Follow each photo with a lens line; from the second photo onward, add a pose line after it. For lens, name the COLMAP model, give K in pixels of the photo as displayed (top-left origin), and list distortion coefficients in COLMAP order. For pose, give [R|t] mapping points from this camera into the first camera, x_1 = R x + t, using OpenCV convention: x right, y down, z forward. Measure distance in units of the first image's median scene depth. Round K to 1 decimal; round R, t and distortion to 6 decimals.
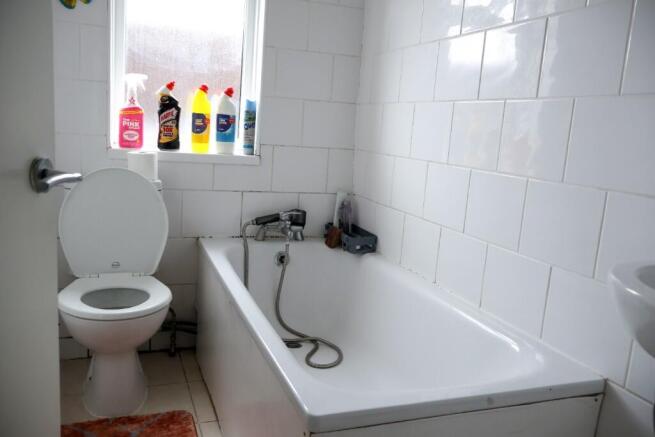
lens RADIAL K [[548.9, 0, 328.4], [0, 548.9, 218.9], [0, 0, 1]] dist [-0.017997, -0.003401]
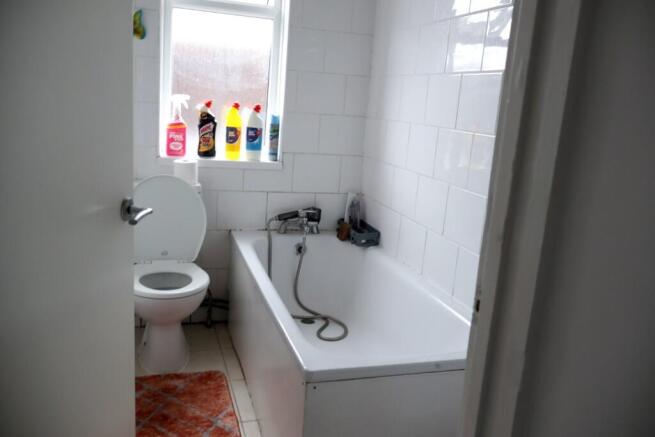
lens RADIAL K [[548.9, 0, 326.4], [0, 548.9, 218.7], [0, 0, 1]] dist [-0.017997, -0.003401]
pose [[0.998158, 0.016417, -0.058398, 0.043928], [-0.013935, 0.998992, 0.042665, -0.047957], [0.059039, -0.041772, 0.997381, -0.193346]]
